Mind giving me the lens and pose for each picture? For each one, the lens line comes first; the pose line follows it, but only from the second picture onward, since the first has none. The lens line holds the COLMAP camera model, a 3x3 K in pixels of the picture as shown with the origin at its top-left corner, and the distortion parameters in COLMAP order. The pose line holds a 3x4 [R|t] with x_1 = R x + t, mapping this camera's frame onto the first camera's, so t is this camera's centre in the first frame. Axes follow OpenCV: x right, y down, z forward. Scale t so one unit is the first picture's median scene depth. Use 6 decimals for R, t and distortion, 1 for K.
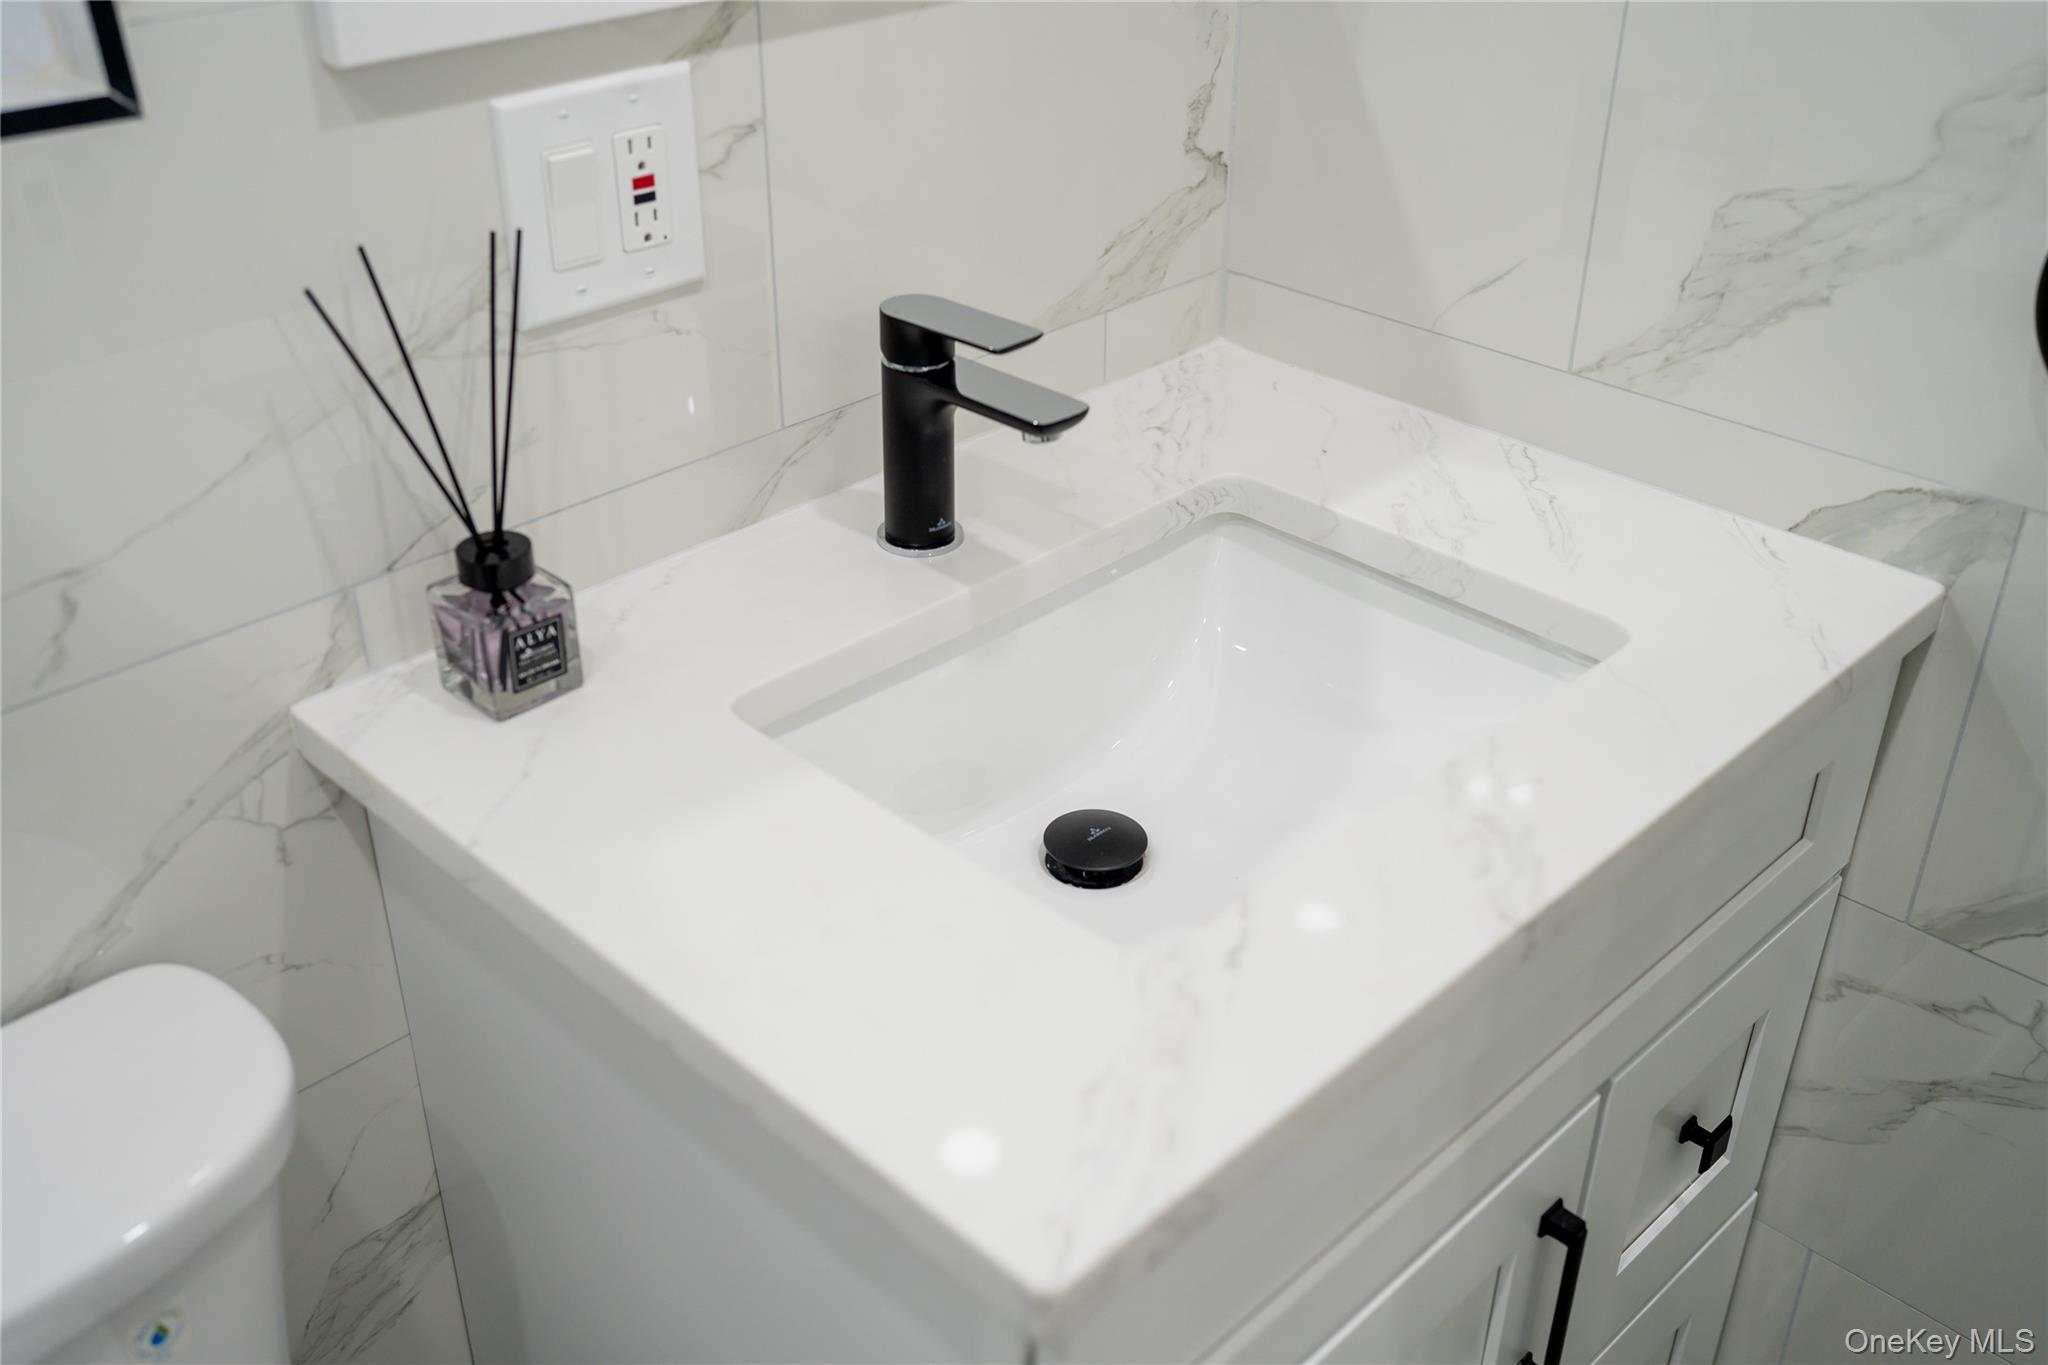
lens RADIAL K [[1974.3, 0, 1008.5], [0, 1974.3, 676.3], [0, 0, 1]] dist [0.003793, 0.000000]
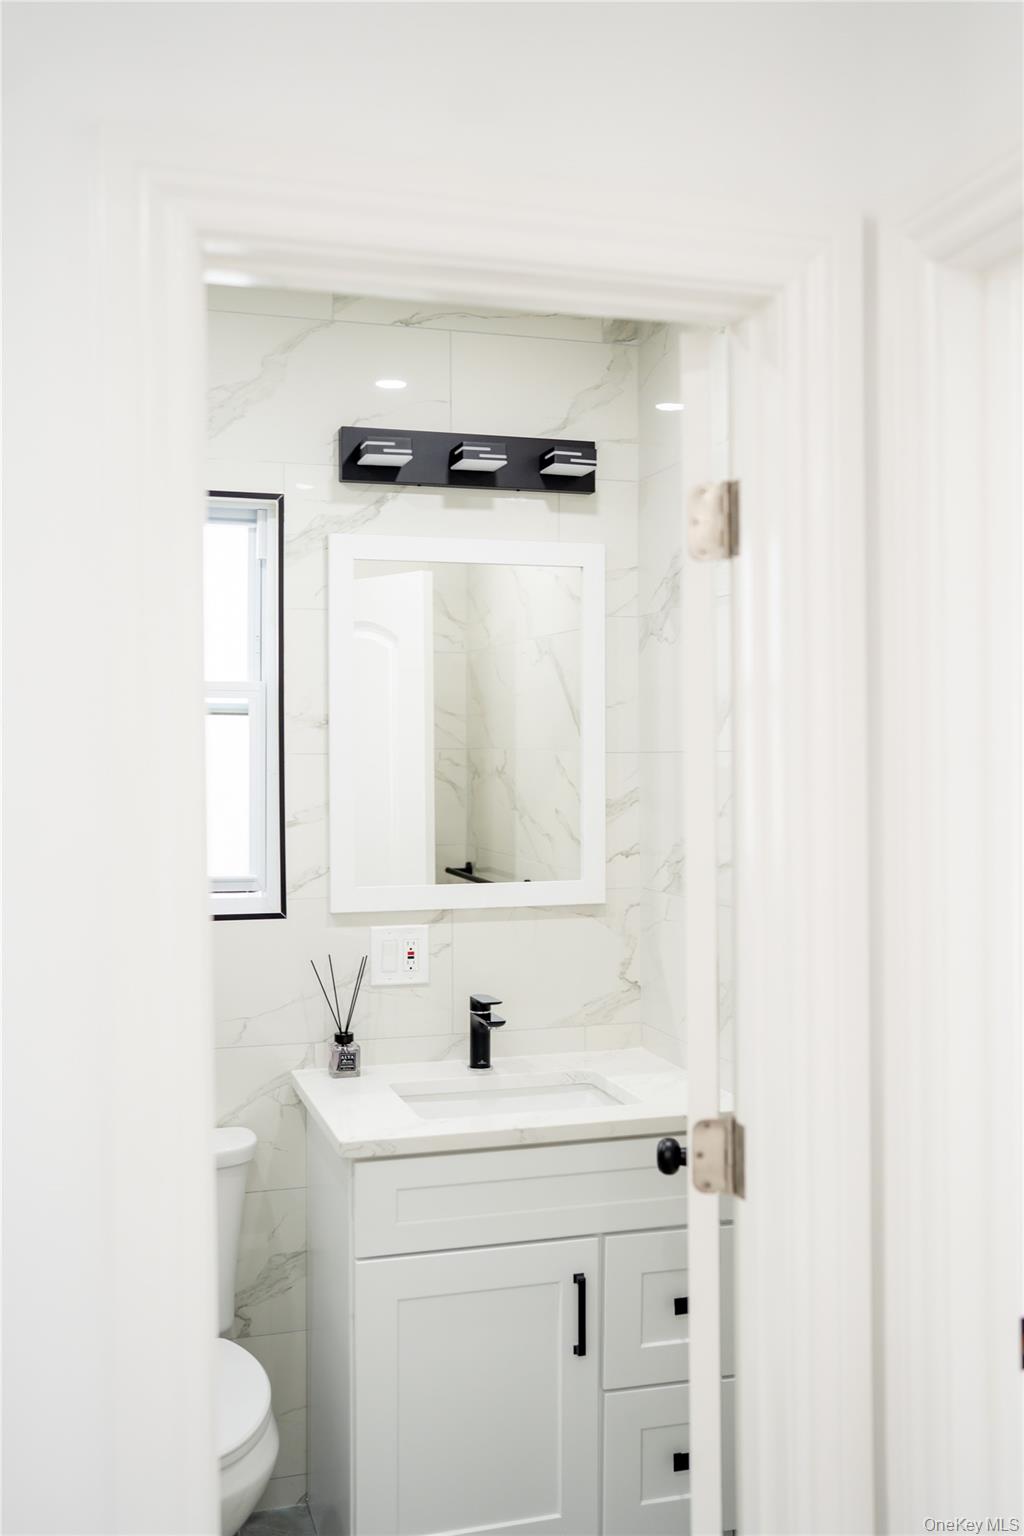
lens RADIAL K [[1480.7, 0, 512.2], [0, 1480.7, 768.5], [0, 0, 1]] dist [0.003793, 0.000000]
pose [[0.886211, -0.000463, -0.463281, 1.294142], [-0.230270, 0.867286, -0.441352, 0.648418], [0.402002, 0.497811, 0.768492, -1.280392]]
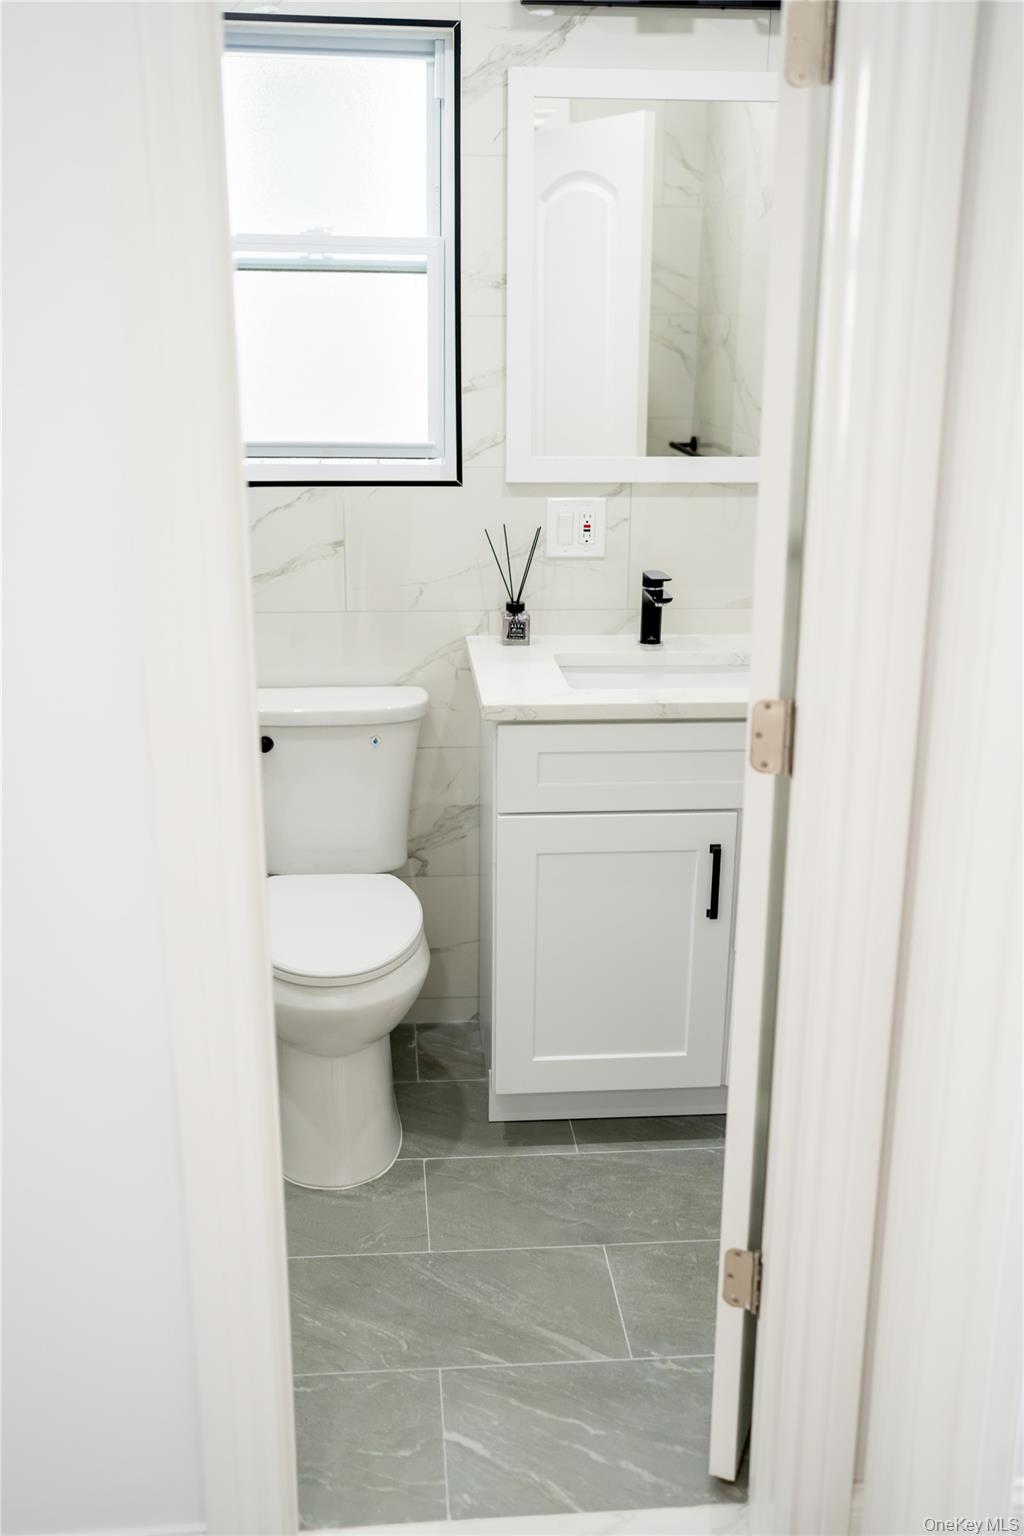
lens RADIAL K [[1480.7, 0, 508.9], [0, 1480.7, 757.5], [0, 0, 1]] dist [0.003793, 0.000000]
pose [[0.770546, 0.183669, -0.610348, 1.490138], [-0.328447, 0.935074, -0.133267, 0.582767], [0.546243, 0.303155, 0.780843, -1.148599]]
